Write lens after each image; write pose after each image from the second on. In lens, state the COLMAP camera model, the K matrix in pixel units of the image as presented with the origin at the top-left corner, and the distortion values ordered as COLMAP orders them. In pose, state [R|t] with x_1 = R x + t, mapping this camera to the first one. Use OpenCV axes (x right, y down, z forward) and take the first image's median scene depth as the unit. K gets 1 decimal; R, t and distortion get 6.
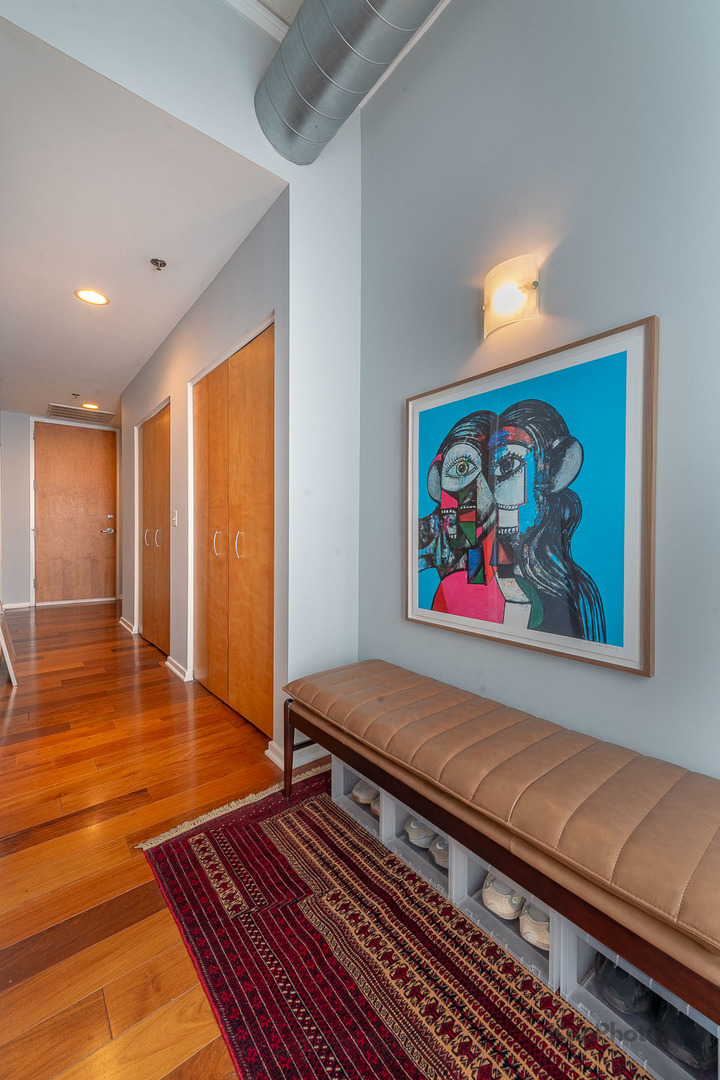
lens RADIAL K [[435.6, 0, 368.1], [0, 435.6, 537.6], [0, 0, 1]] dist [0.009320, -0.003485]
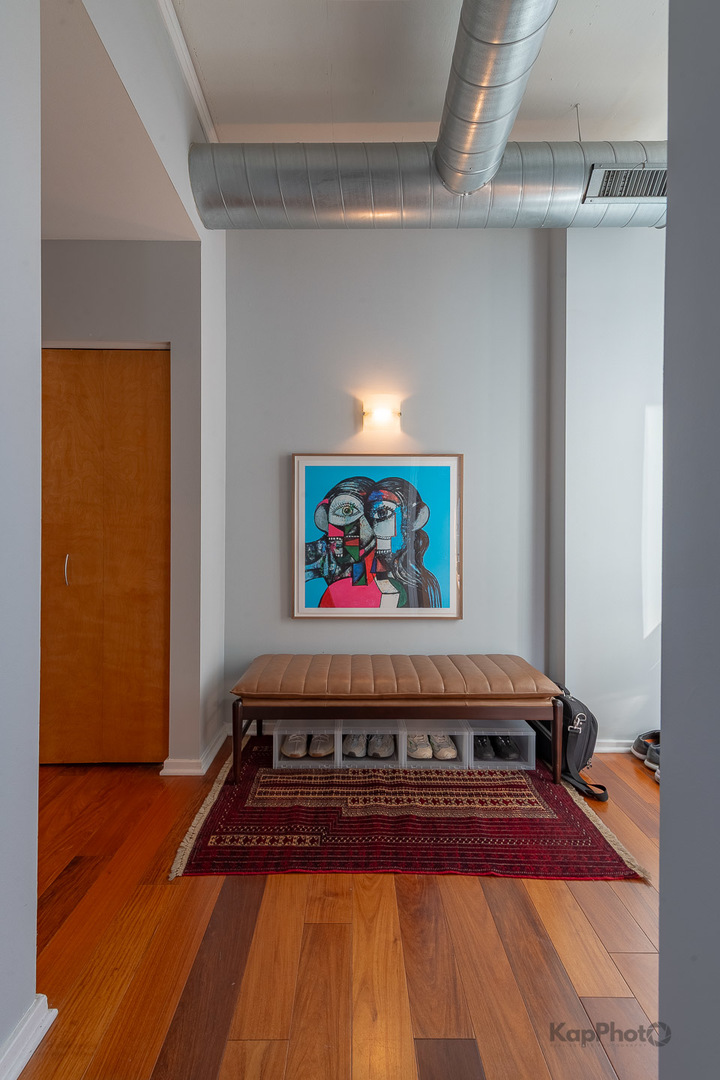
lens RADIAL K [[385.2, 0, 357.3], [0, 385.2, 544.2], [0, 0, 1]] dist [0.006272, -0.000062]
pose [[0.664843, -0.001440, 0.746982, -0.835960], [0.012549, 0.999879, -0.009242, -0.031339], [-0.746878, 0.015518, 0.664780, 0.082797]]
